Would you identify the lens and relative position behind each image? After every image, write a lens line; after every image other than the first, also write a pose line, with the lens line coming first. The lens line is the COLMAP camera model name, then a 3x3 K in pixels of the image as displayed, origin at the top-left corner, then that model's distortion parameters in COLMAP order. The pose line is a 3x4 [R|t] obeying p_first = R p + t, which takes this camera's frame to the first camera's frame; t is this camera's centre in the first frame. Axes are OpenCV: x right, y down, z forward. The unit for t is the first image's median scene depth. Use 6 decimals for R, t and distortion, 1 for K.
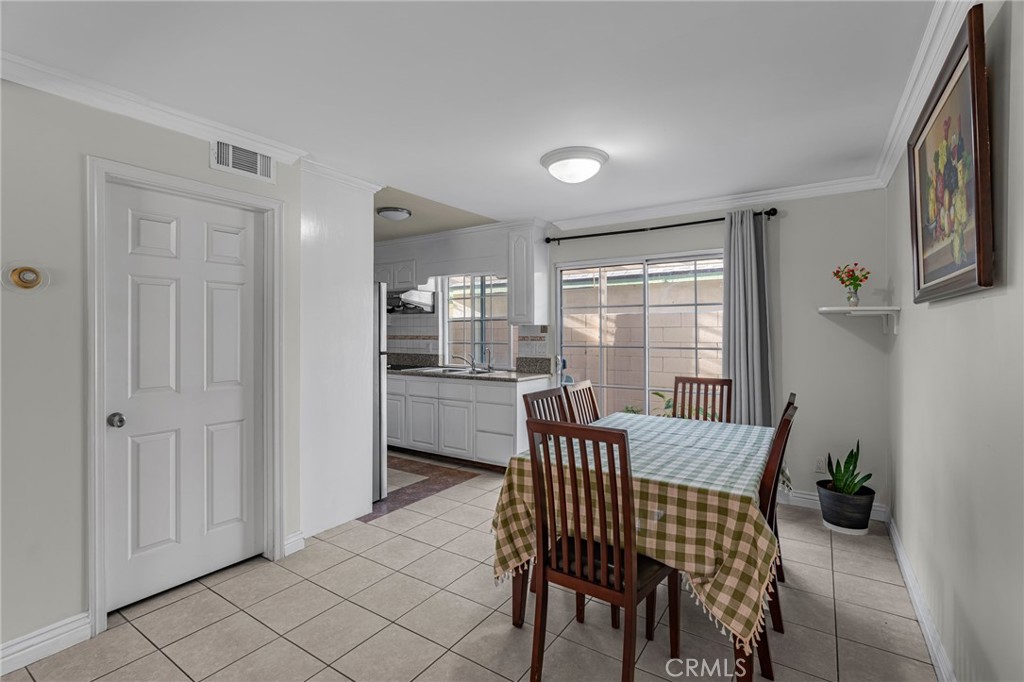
lens RADIAL K [[466.4, 0, 508.0], [0, 466.4, 332.0], [0, 0, 1]] dist [0.002006, 0.002626]
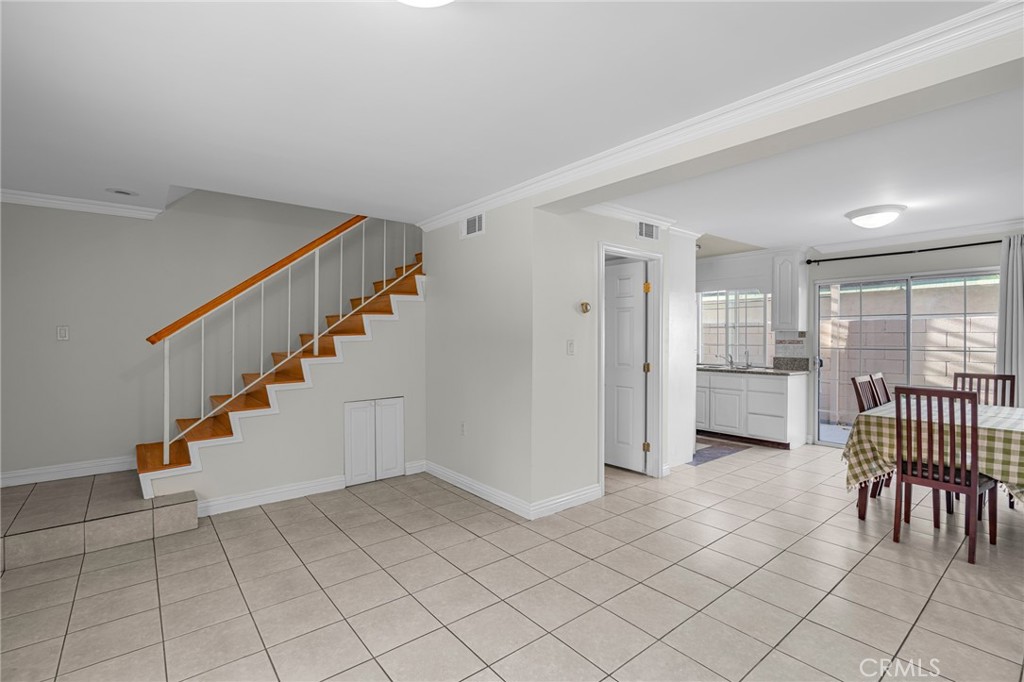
lens RADIAL K [[466.4, 0, 515.0], [0, 466.4, 340.6], [0, 0, 1]] dist [0.002006, 0.002626]
pose [[0.958448, 0.008508, -0.285140, -0.414237], [-0.005947, 0.999934, 0.009847, 0.003605], [0.285205, -0.007742, 0.958435, -0.542953]]
